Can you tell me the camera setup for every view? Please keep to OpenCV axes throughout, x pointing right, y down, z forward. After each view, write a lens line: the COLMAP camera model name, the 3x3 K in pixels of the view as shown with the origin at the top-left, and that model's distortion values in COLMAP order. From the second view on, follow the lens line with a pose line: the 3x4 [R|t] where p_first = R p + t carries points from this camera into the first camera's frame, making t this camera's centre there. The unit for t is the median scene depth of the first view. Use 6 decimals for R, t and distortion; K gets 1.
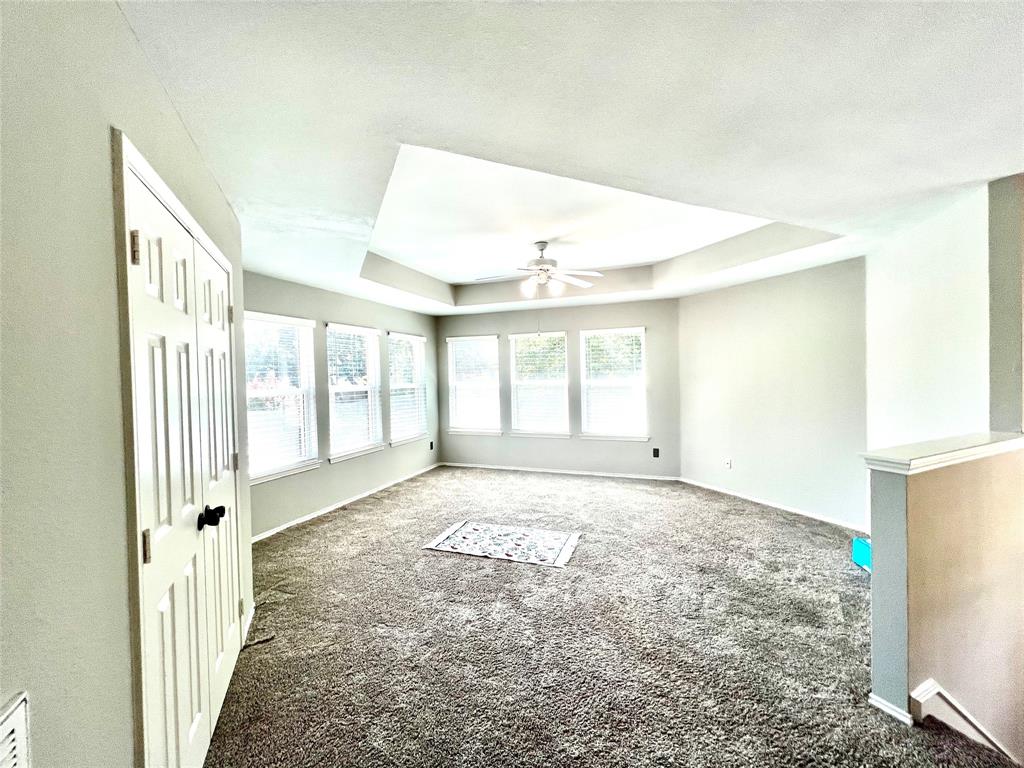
lens RADIAL K [[409.9, 0, 512.4], [0, 409.9, 377.1], [0, 0, 1]] dist [-0.000449, 0.000601]
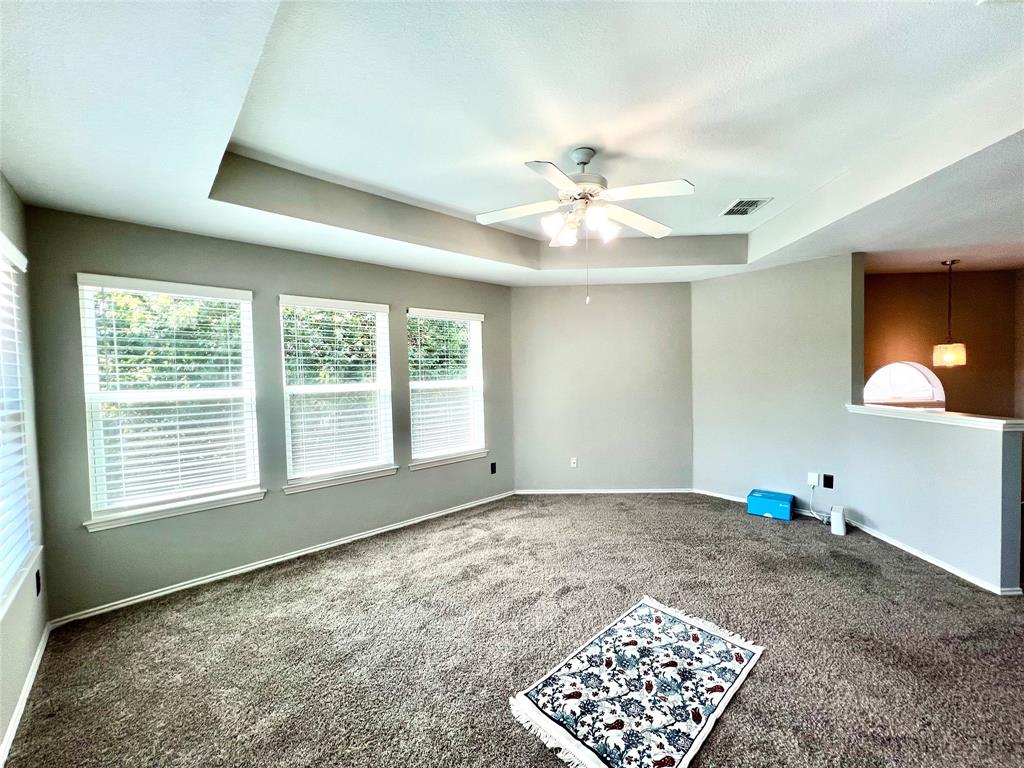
lens RADIAL K [[409.9, 0, 509.8], [0, 409.9, 386.3], [0, 0, 1]] dist [-0.000449, 0.000601]
pose [[0.458950, -0.018604, 0.888268, -0.375831], [0.013256, 0.999813, 0.014091, 0.007404], [-0.888363, 0.005308, 0.459110, 0.596209]]
